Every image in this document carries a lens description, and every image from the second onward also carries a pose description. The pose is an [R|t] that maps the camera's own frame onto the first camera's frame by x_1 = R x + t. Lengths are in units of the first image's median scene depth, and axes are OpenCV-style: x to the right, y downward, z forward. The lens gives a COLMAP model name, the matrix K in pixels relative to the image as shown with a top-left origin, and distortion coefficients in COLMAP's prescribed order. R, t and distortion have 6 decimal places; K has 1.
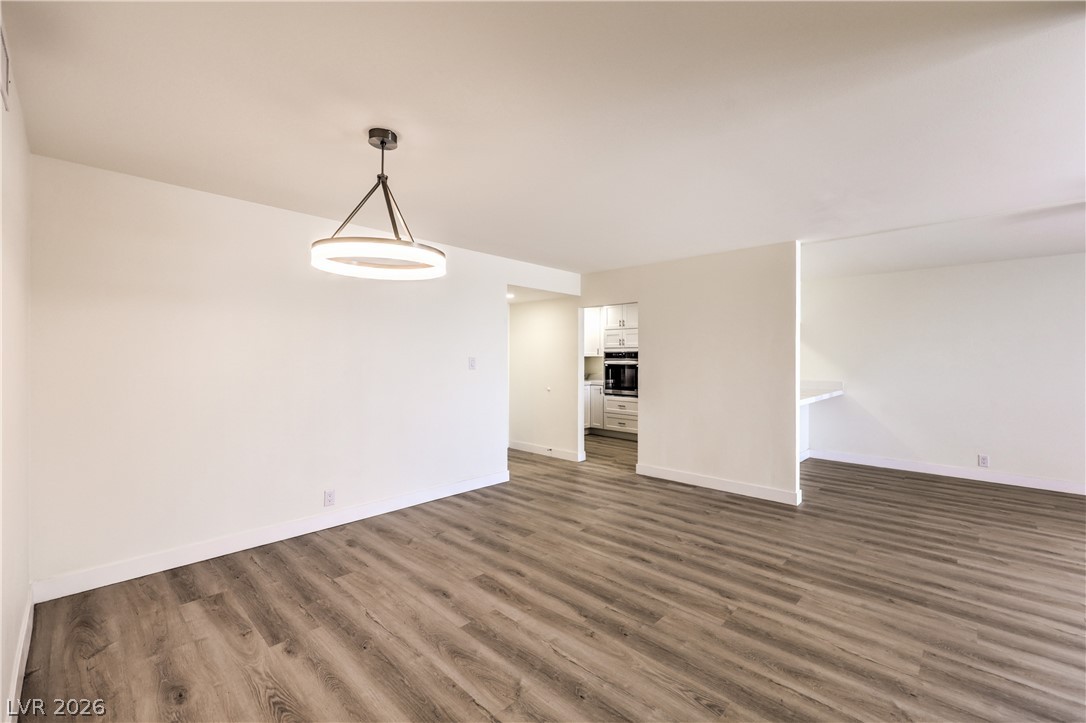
lens RADIAL K [[446.0, 0, 544.9], [0, 446.0, 380.4], [0, 0, 1]] dist [-0.000674, -0.000348]
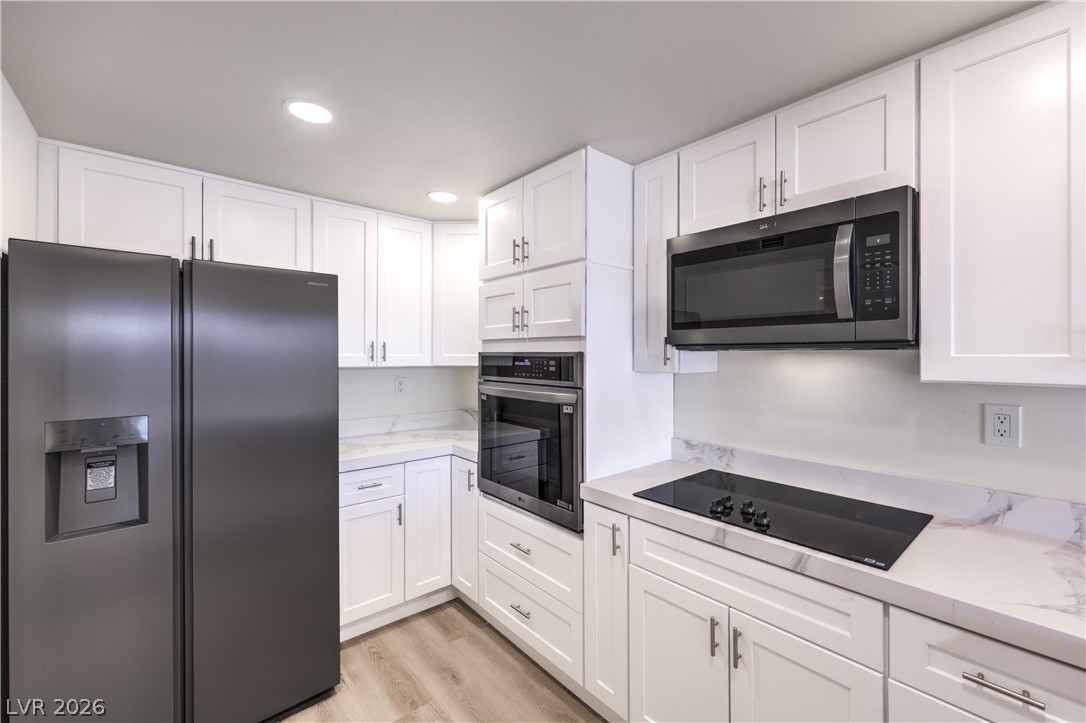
lens RADIAL K [[452.0, 0, 553.5], [0, 452.0, 353.5], [0, 0, 1]] dist [0.001565, -0.001328]
pose [[0.996615, 0.002530, -0.082172, 0.526513], [-0.006447, 0.998853, -0.047441, -0.123755], [0.081958, 0.047811, 0.995488, 1.756626]]
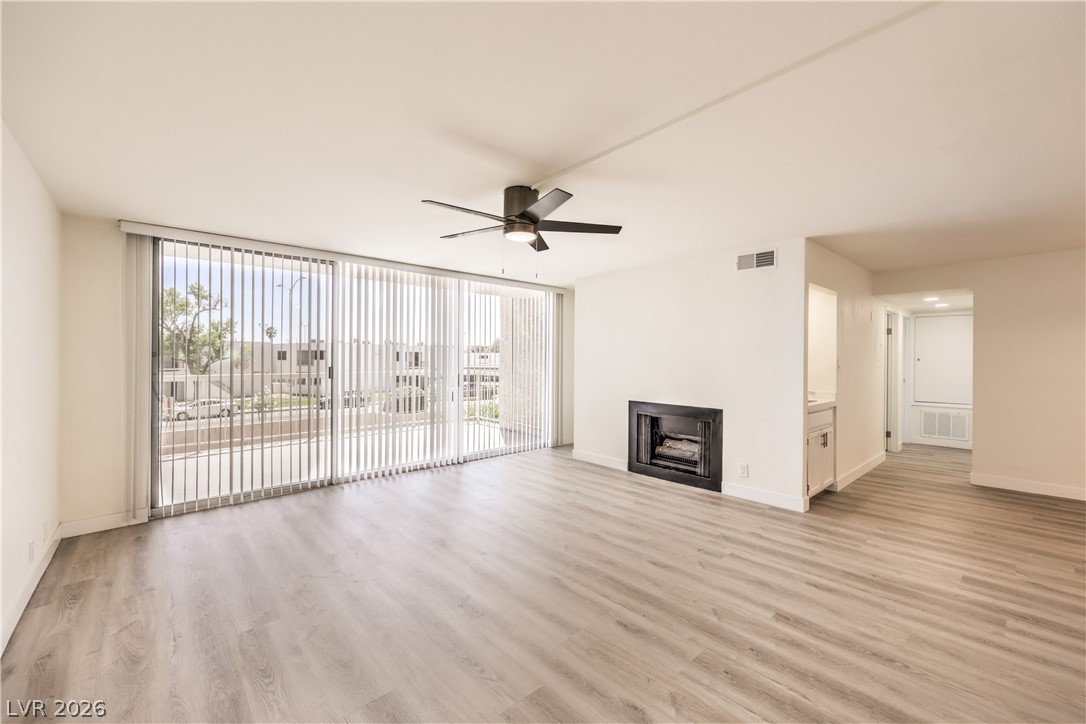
lens RADIAL K [[438.7, 0, 545.0], [0, 438.7, 366.1], [0, 0, 1]] dist [-0.000047, 0.000033]
pose [[-0.997400, -0.004740, 0.071915, 1.228481], [0.000148, 0.997698, 0.067808, -0.085125], [-0.072071, 0.067642, -0.995103, 1.708912]]
